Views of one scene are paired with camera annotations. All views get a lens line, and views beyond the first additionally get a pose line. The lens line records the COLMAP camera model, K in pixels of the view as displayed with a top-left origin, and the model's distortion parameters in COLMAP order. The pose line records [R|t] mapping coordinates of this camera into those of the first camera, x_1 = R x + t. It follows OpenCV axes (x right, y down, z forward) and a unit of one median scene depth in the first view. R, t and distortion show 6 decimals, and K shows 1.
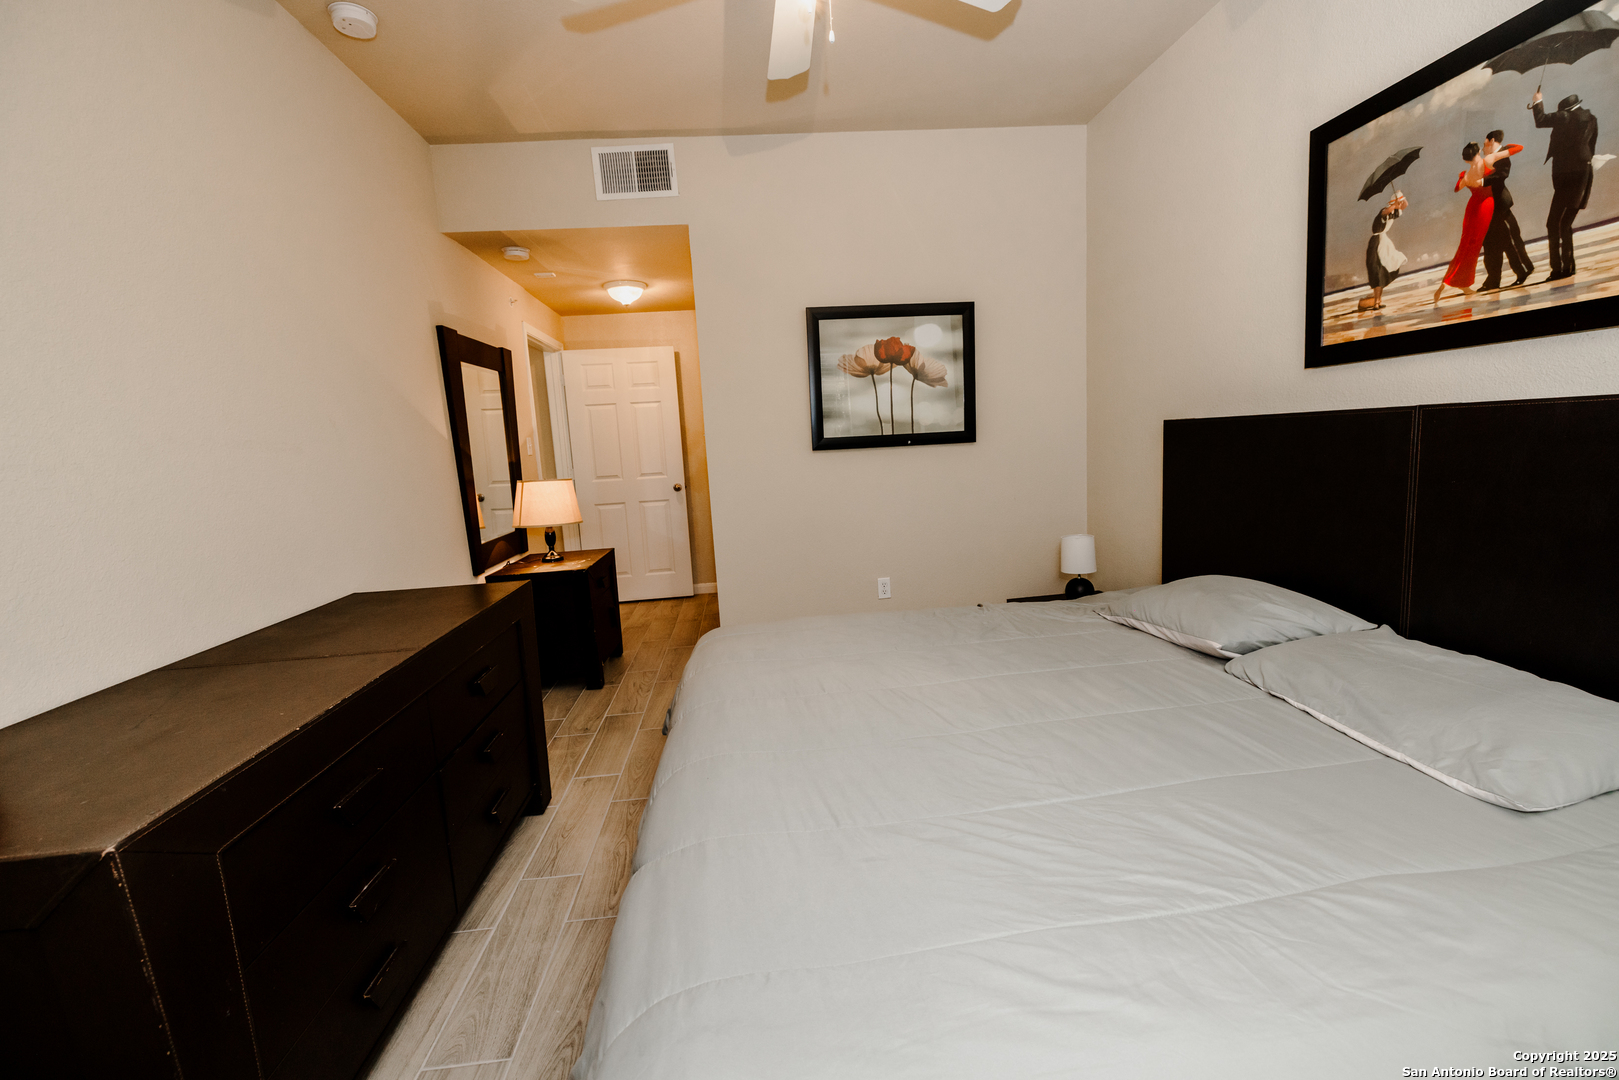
lens RADIAL K [[673.4, 0, 805.4], [0, 673.4, 531.7], [0, 0, 1]] dist [-0.000506, 0.000155]
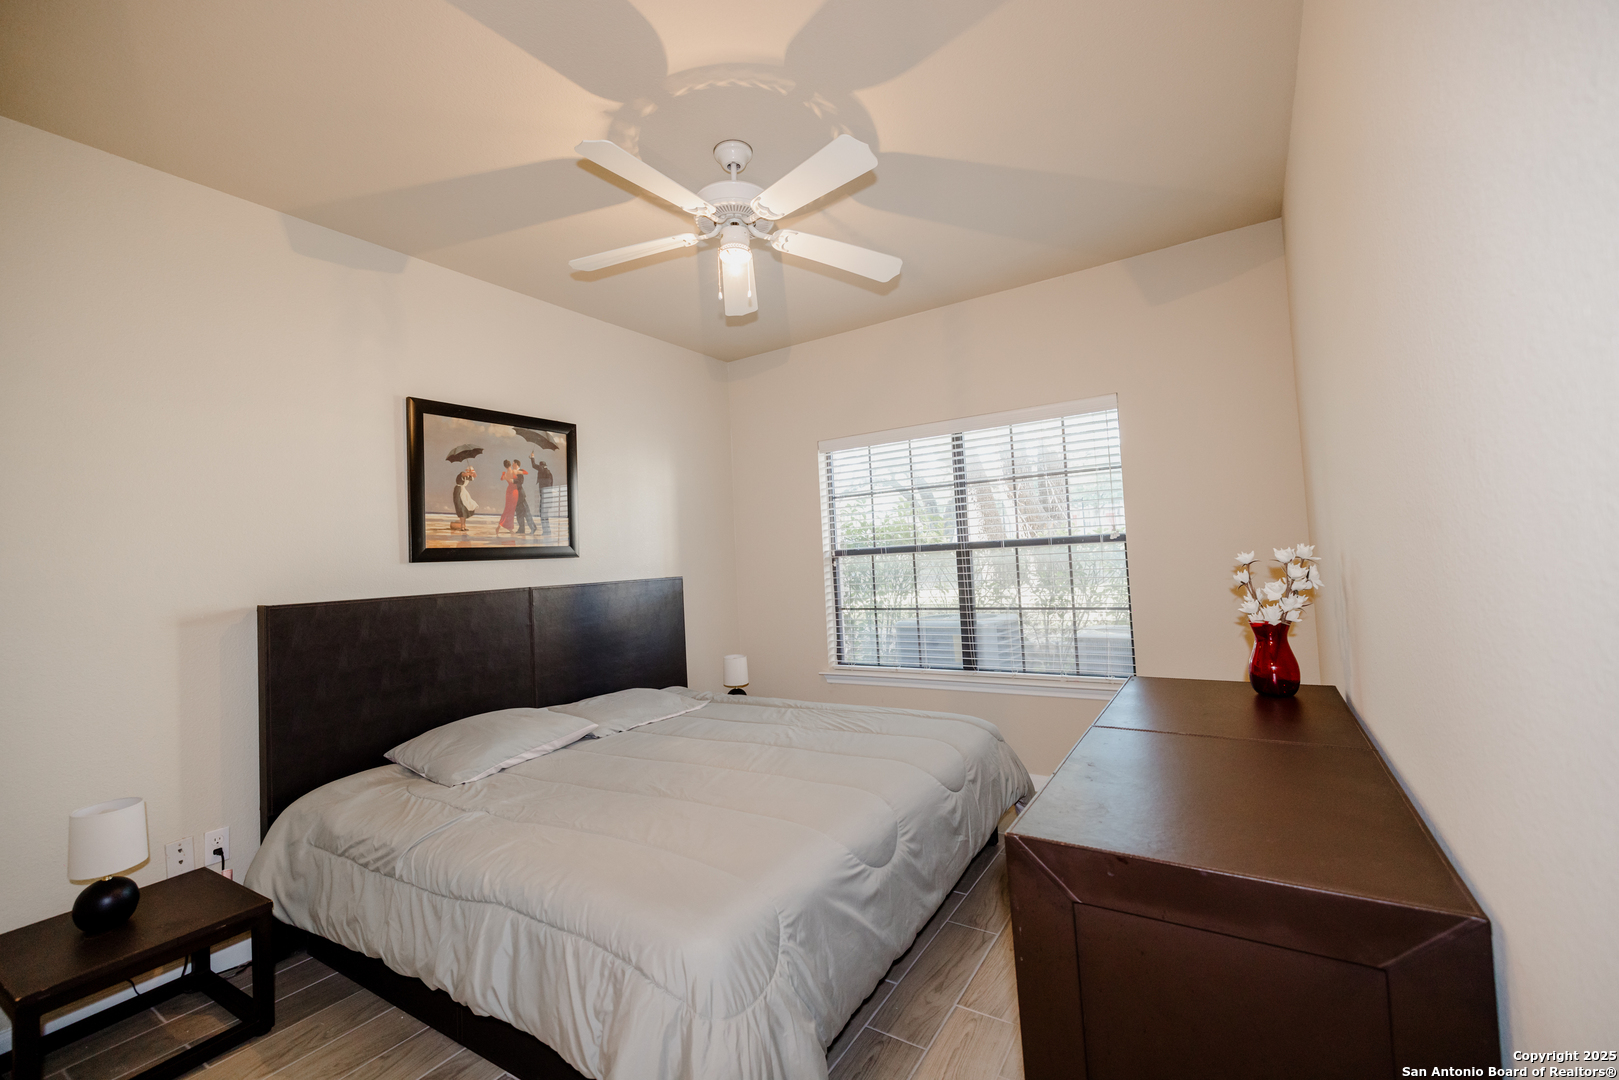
lens RADIAL K [[673.4, 0, 803.3], [0, 673.4, 524.0], [0, 0, 1]] dist [-0.000506, 0.000155]
pose [[-0.777457, 0.129428, 0.615474, -0.803906], [0.177656, 0.983937, 0.017500, -0.237370], [-0.603323, 0.122948, -0.787963, 1.834939]]
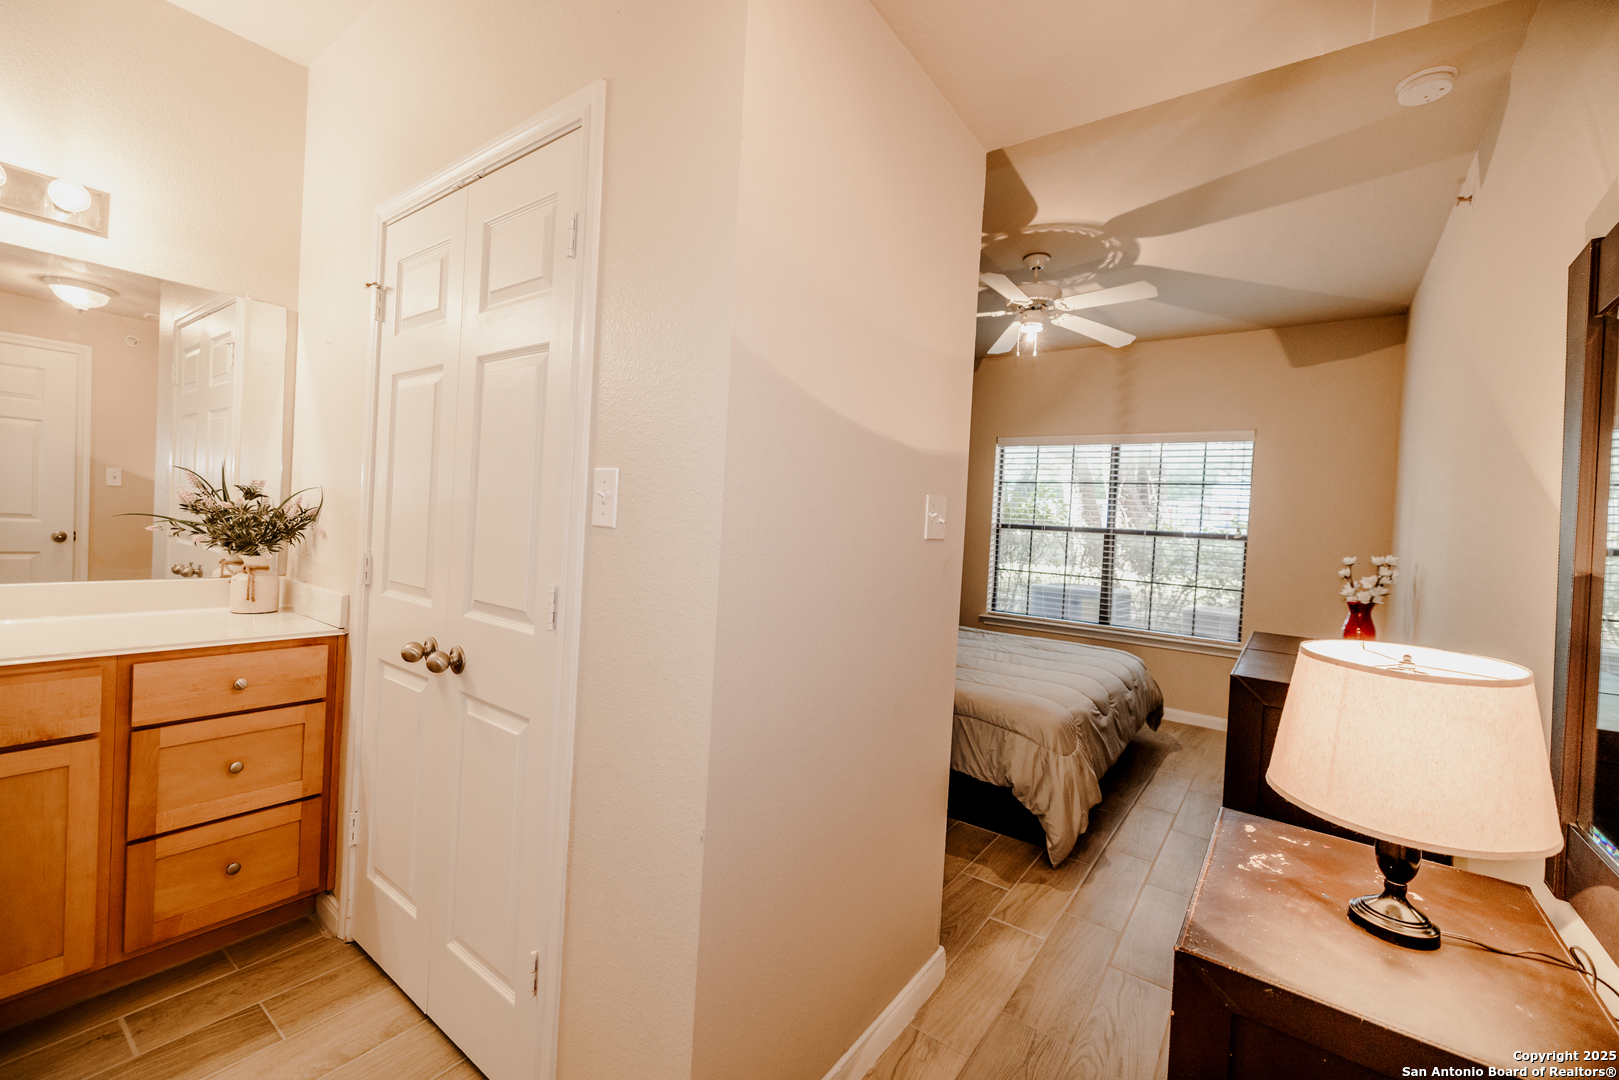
lens RADIAL K [[673.4, 0, 798.1], [0, 673.4, 527.3], [0, 0, 1]] dist [-0.000506, 0.000155]
pose [[-0.743337, 0.010736, 0.668831, -0.781447], [0.078331, 0.994389, 0.071096, -0.357521], [-0.664314, 0.105239, -0.740007, 2.787118]]
